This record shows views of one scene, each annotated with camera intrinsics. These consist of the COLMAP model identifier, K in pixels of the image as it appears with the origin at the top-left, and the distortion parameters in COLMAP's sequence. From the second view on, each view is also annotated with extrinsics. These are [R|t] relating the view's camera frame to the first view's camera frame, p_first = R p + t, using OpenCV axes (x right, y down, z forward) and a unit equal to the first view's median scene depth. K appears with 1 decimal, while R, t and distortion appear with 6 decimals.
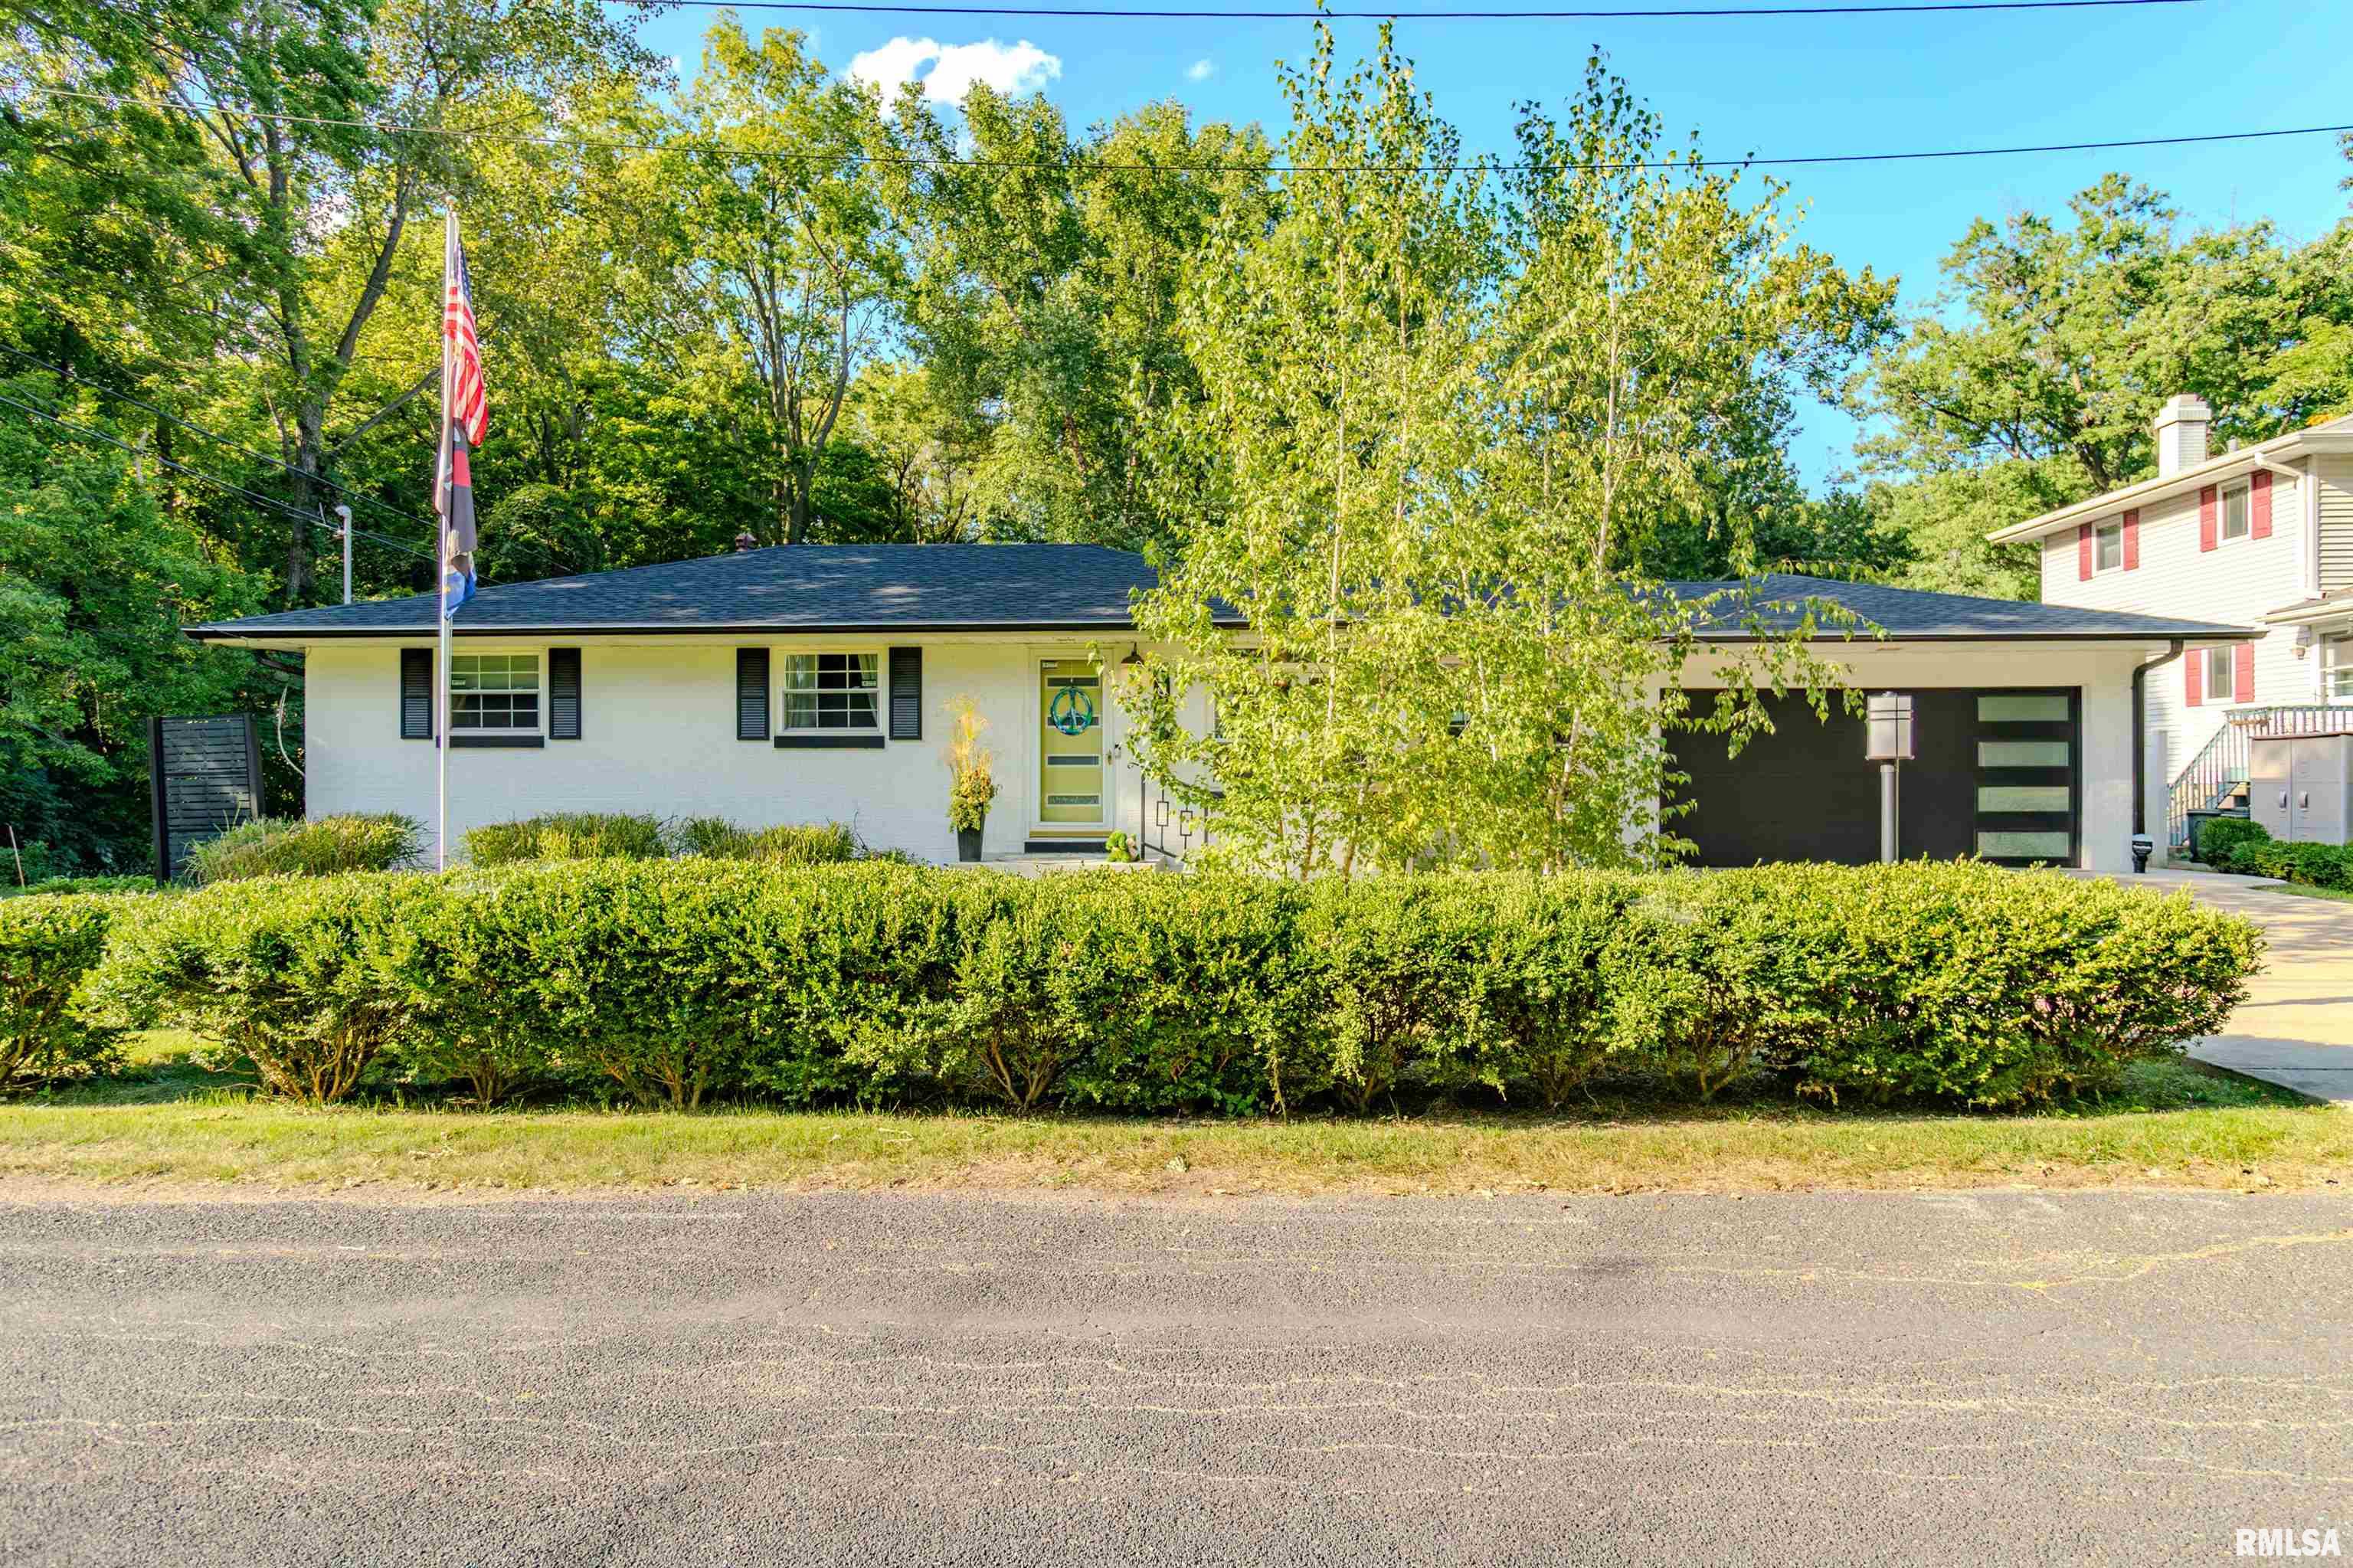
lens RADIAL K [[1316.8, 0, 1182.2], [0, 1316.8, 794.8], [0, 0, 1]] dist [0.001595, 0.000274]
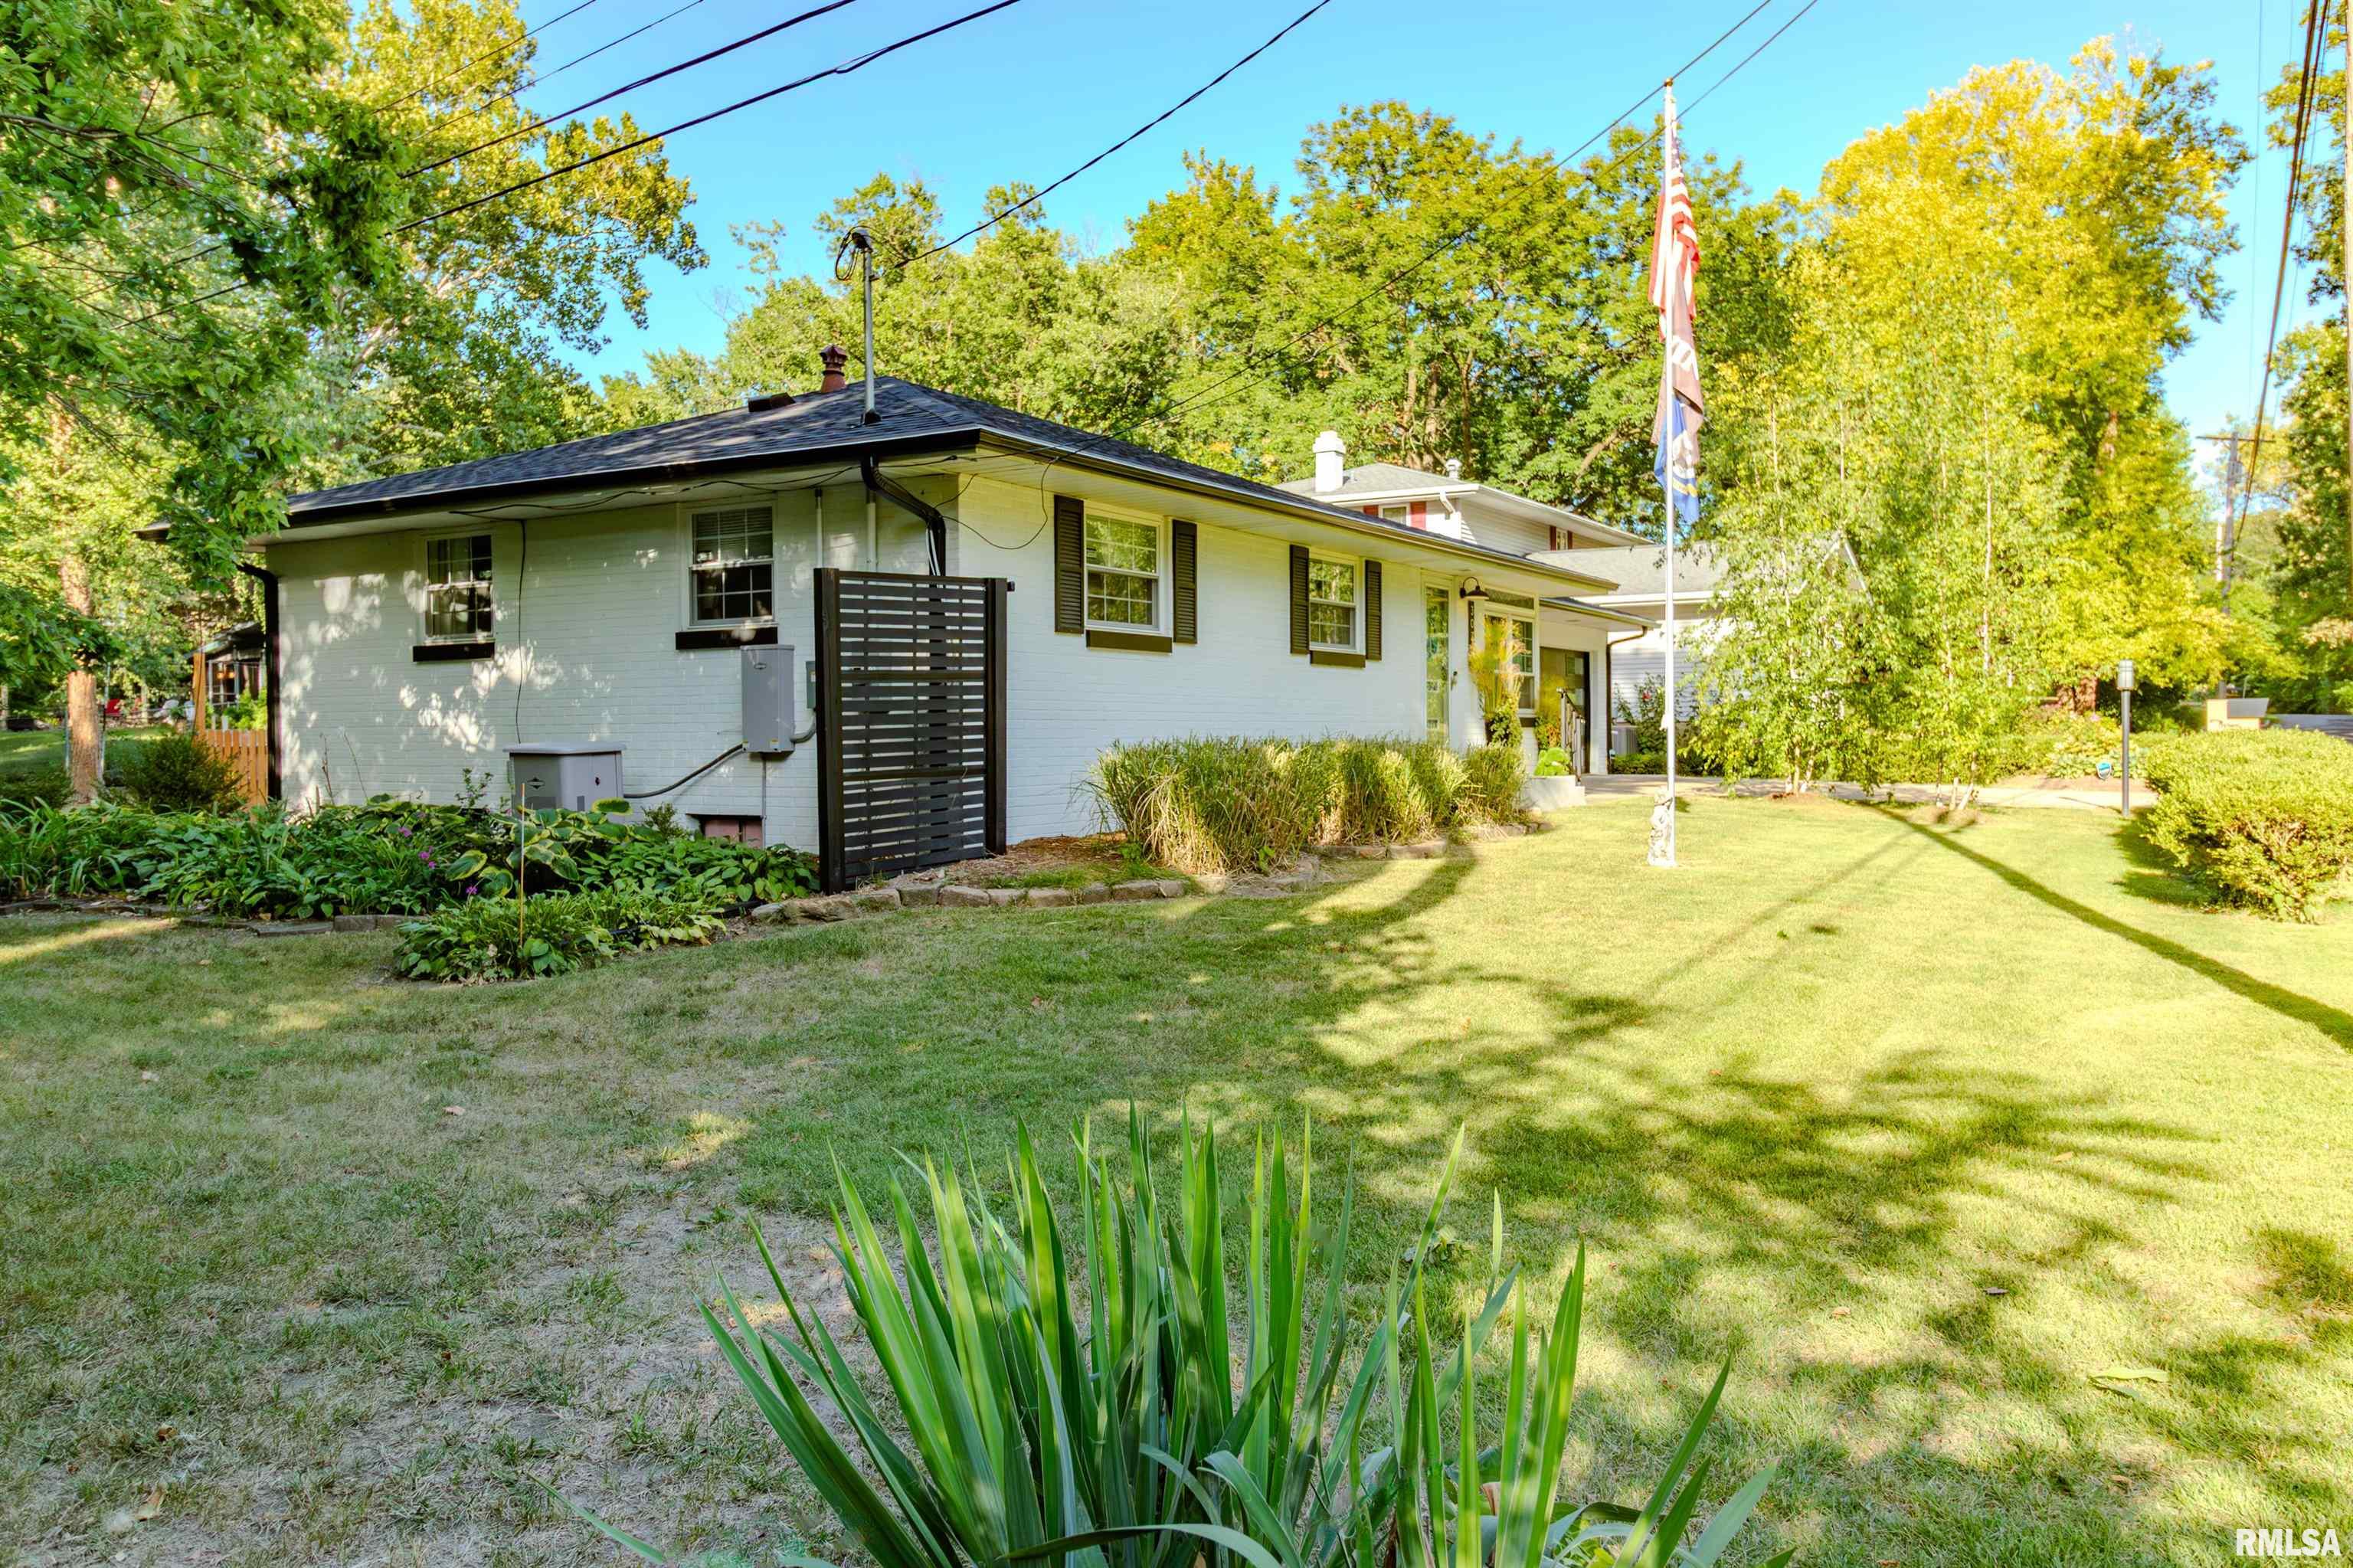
lens RADIAL K [[1751.8, 0, 1176.5], [0, 1751.8, 784.0], [0, 0, 1]] dist [0.000692, -0.000012]
pose [[0.450018, -0.023208, 0.892718, -1.369268], [0.015367, 0.999715, 0.018243, 0.021427], [-0.892887, 0.005509, 0.450247, 0.543760]]
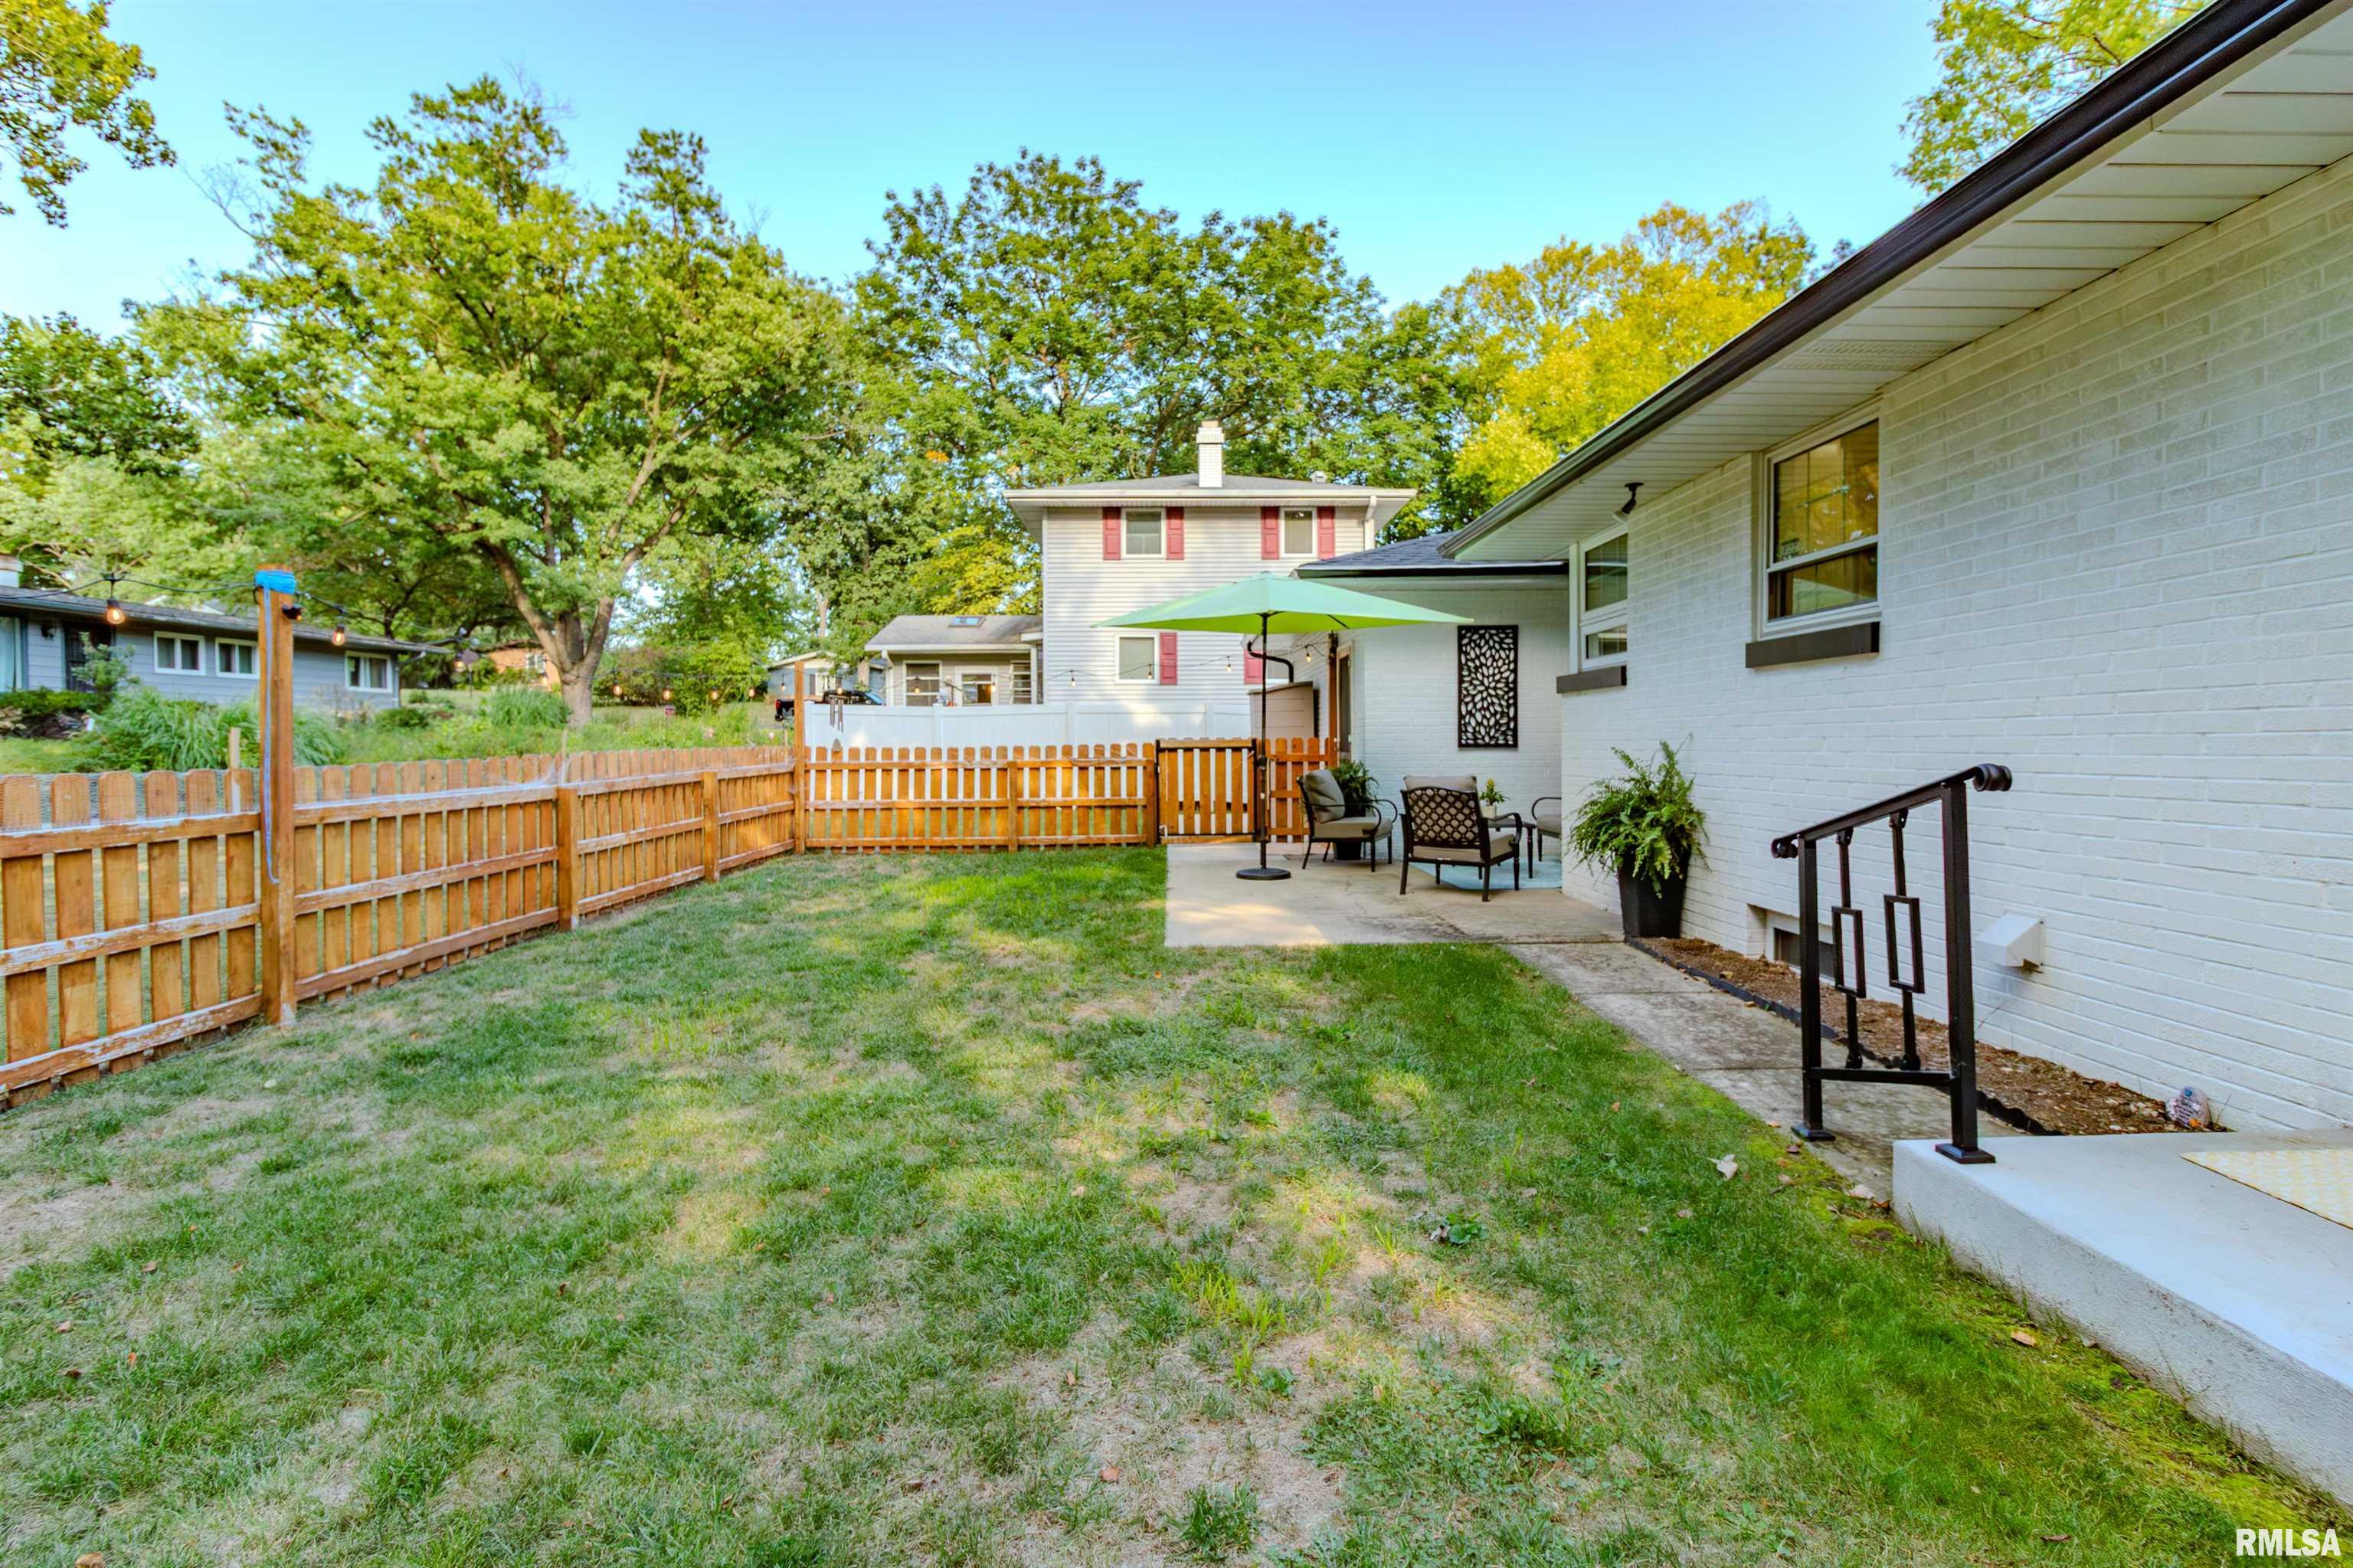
lens RADIAL K [[1099.4, 0, 1174.6], [0, 1099.4, 776.0], [0, 0, 1]] dist [0.001103, -0.000120]
pose [[-0.089000, -0.018490, 0.995860, -0.363738], [0.022674, 0.999531, 0.020584, -0.005956], [-0.995774, 0.024412, -0.088539, 1.751435]]
